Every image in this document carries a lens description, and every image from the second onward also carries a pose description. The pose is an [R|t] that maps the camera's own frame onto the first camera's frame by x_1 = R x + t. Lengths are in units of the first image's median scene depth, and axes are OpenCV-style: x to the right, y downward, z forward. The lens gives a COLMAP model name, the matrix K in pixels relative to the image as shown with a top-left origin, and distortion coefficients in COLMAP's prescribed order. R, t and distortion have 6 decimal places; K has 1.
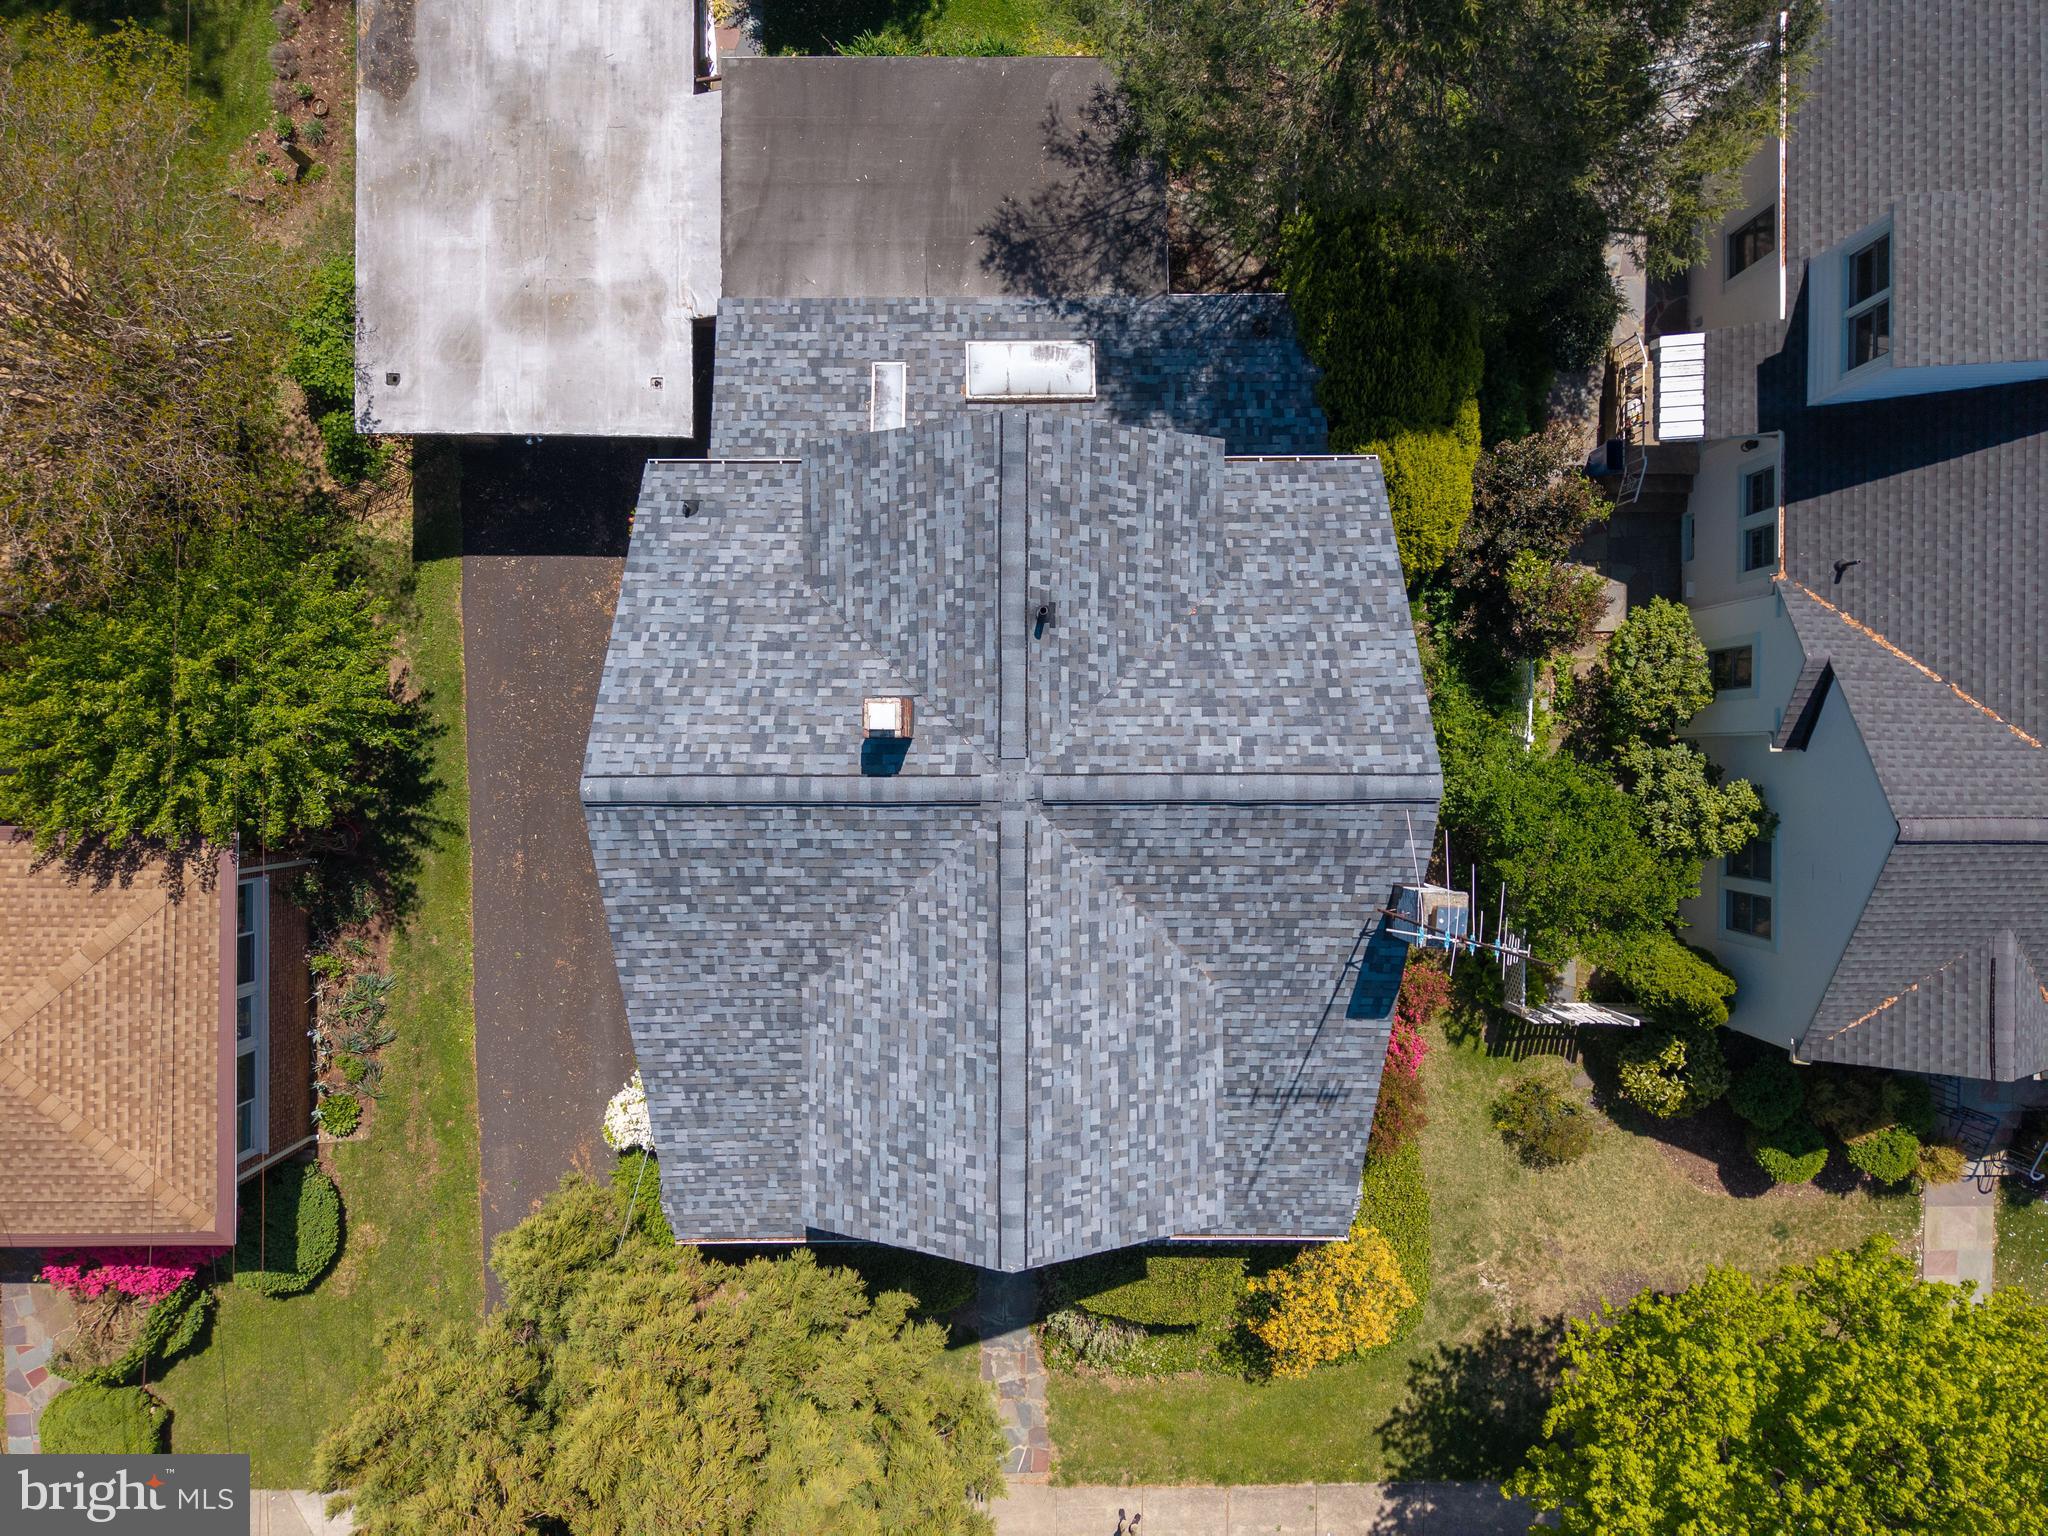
lens RADIAL K [[1370.5, 0, 1022.4], [0, 1370.5, 768.1], [0, 0, 1]] dist [0.025557, -0.023414]
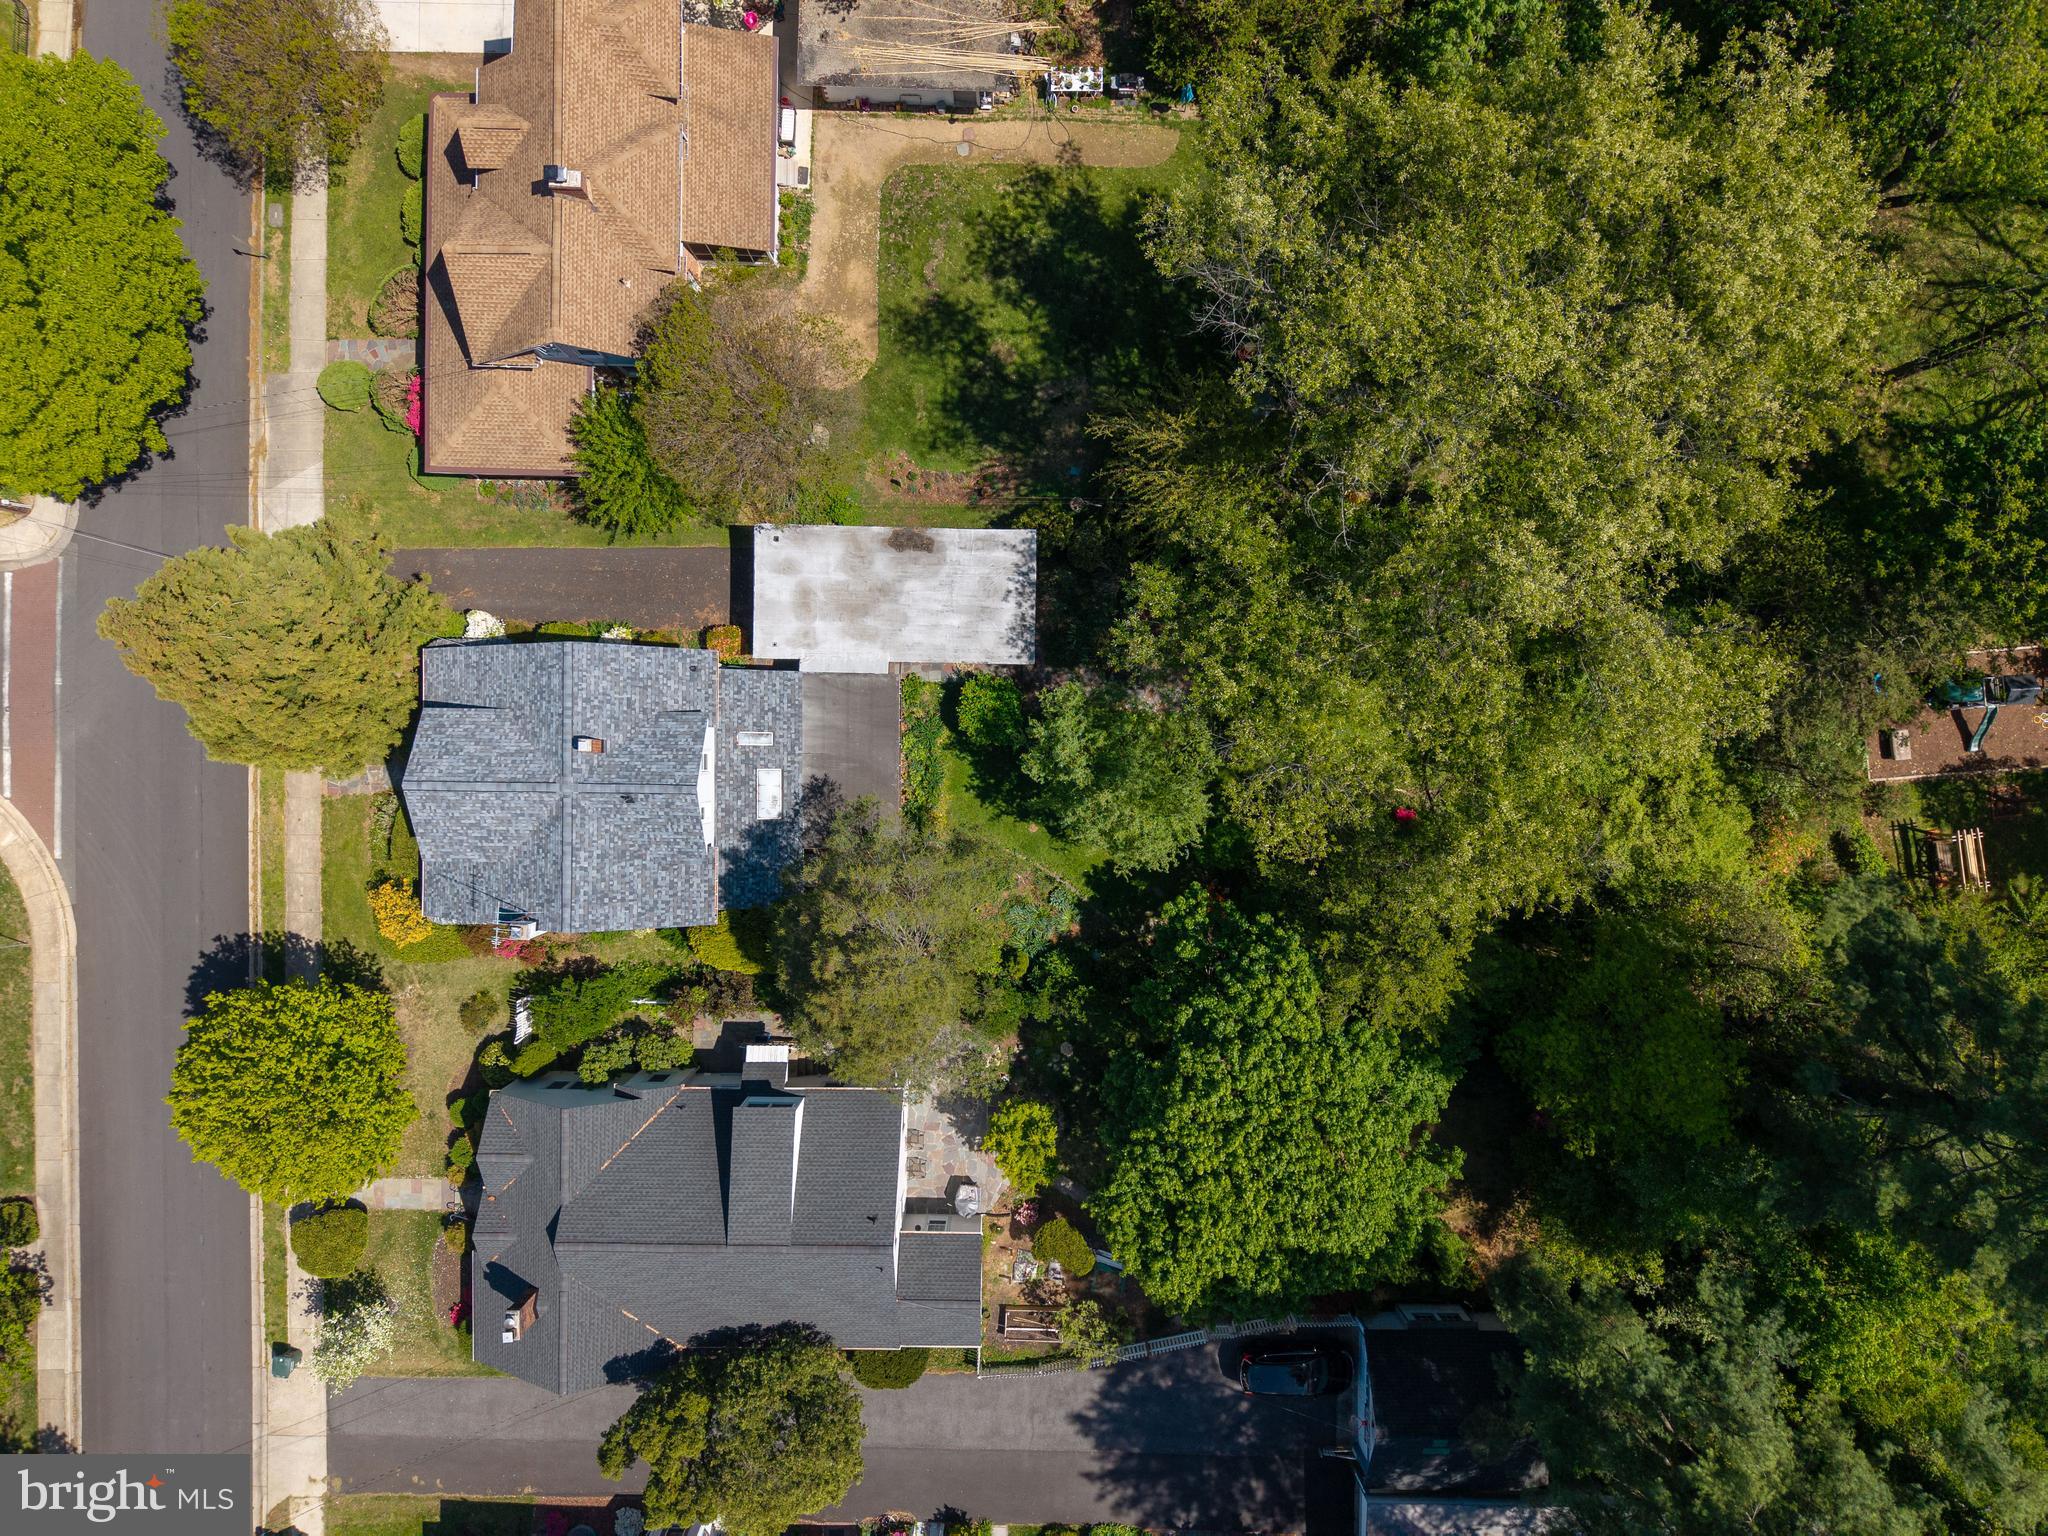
lens RADIAL K [[1362.6, 0, 1022.9], [0, 1362.6, 780.9], [0, 0, 1]] dist [0.064486, -0.113119]
pose [[-0.014366, 0.999834, 0.011179, -0.055448], [-0.999803, -0.014211, -0.013837, -0.738353], [-0.013676, -0.011375, 0.999842, -1.569207]]
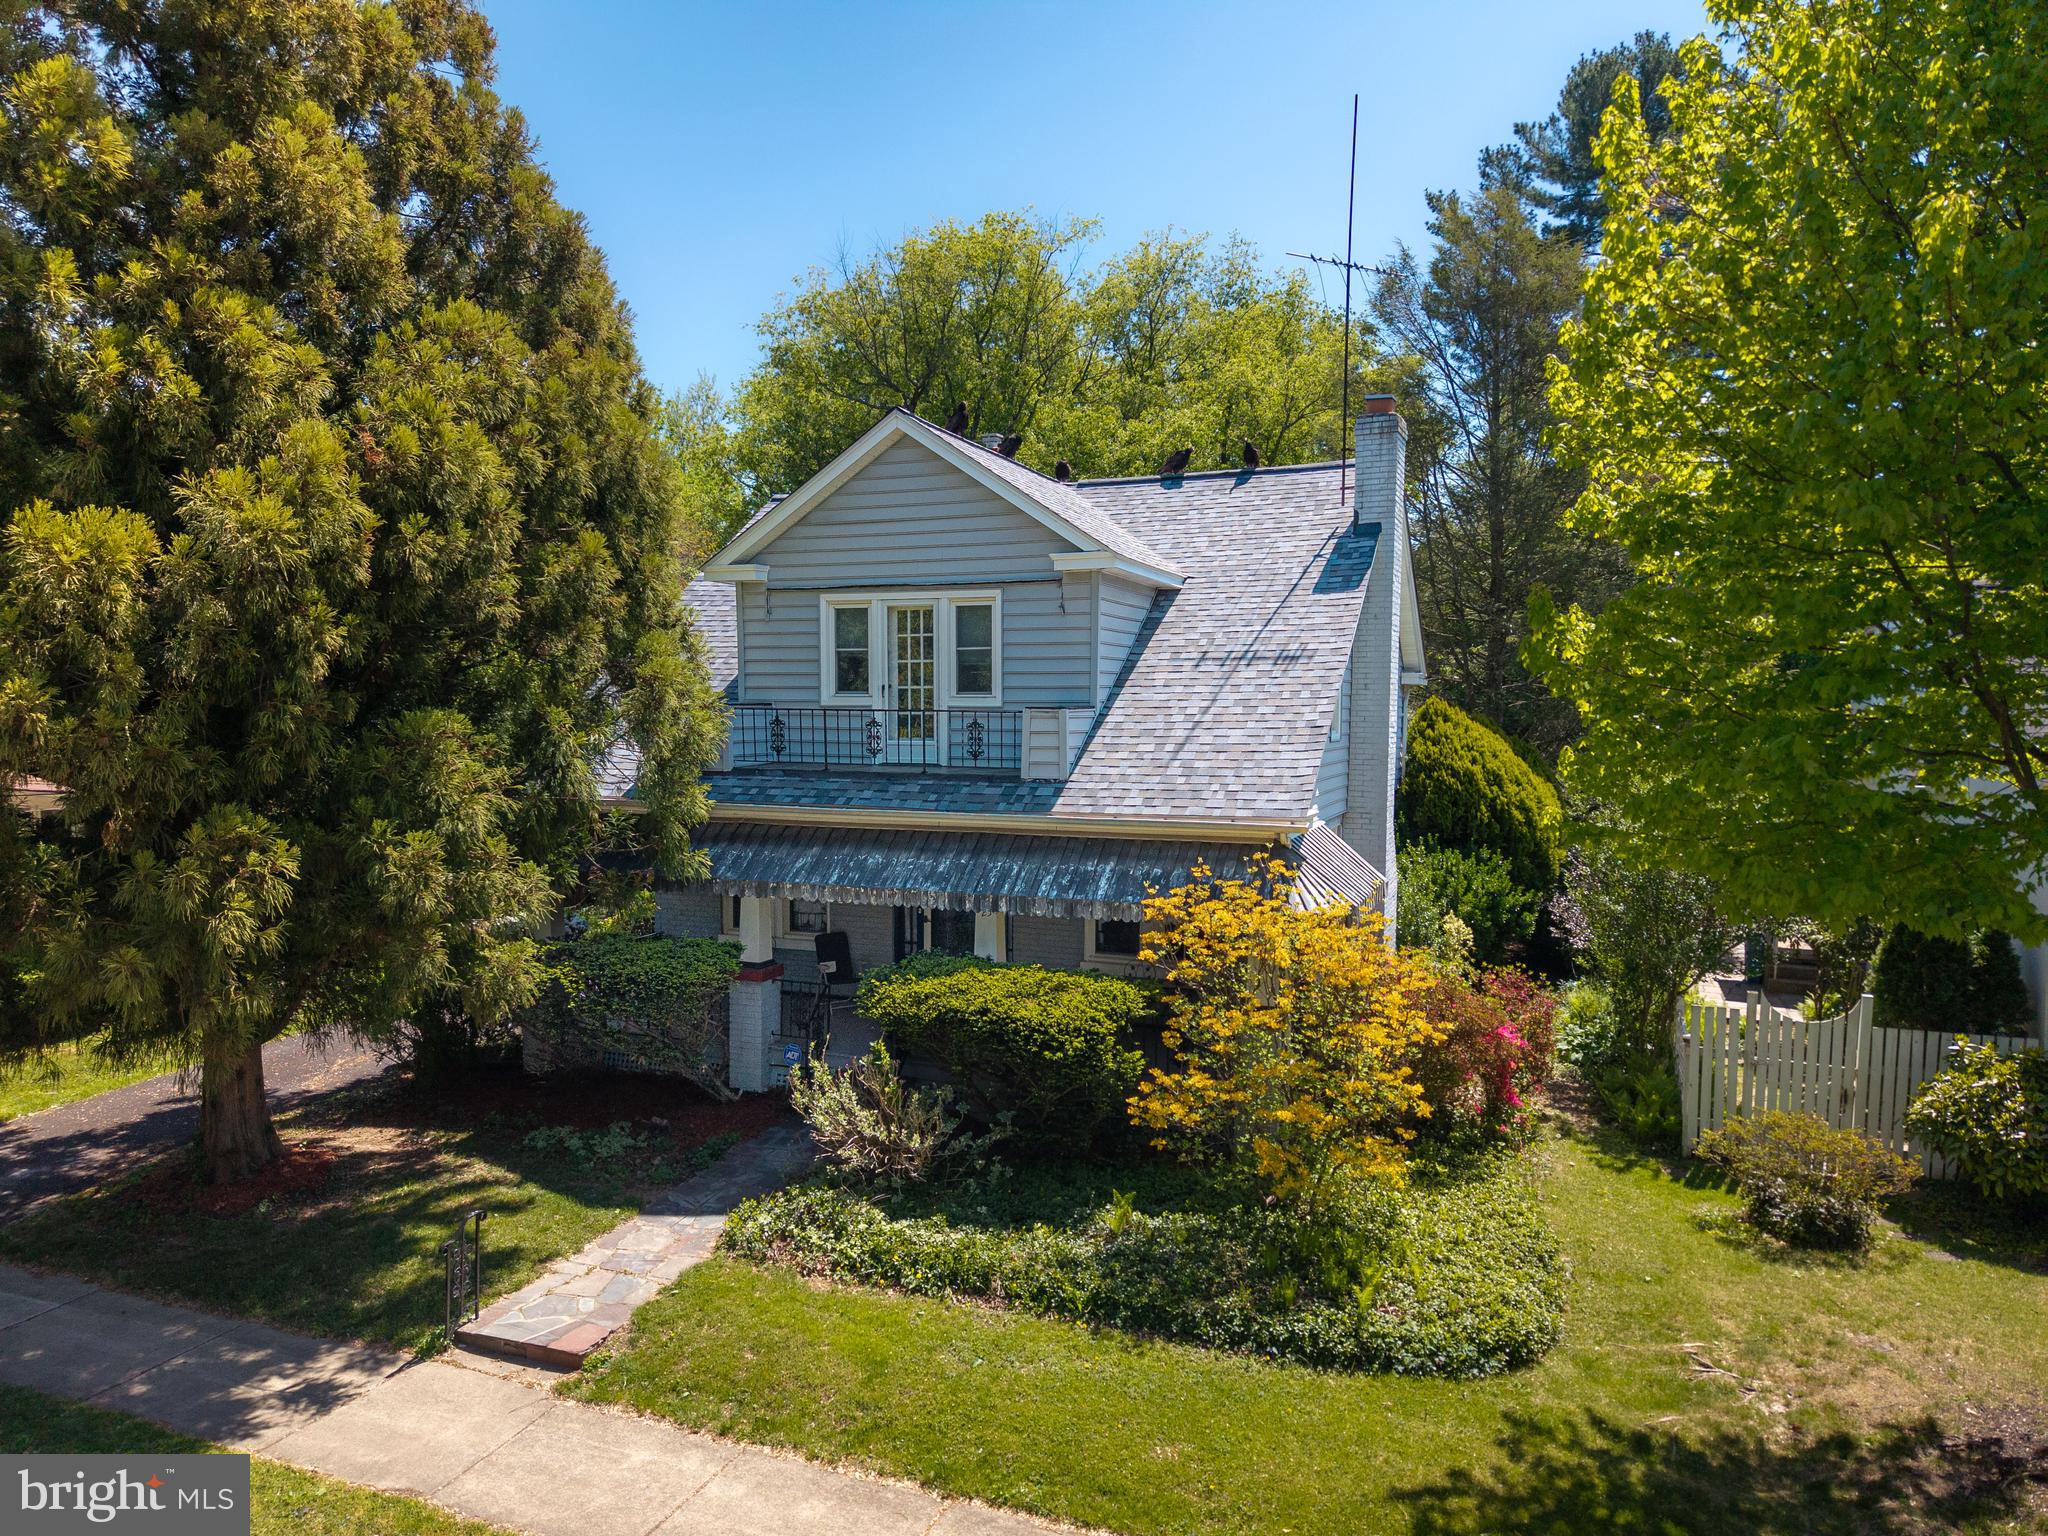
lens RADIAL K [[1416.1, 0, 1019.0], [0, 1416.1, 833.1], [0, 0, 1]] dist [0.004514, 0.000023]
pose [[0.929064, 0.013151, -0.369686, 0.365039], [-0.369598, 0.074680, -0.926186, 1.027335], [0.015428, 0.997121, 0.074243, 0.979577]]
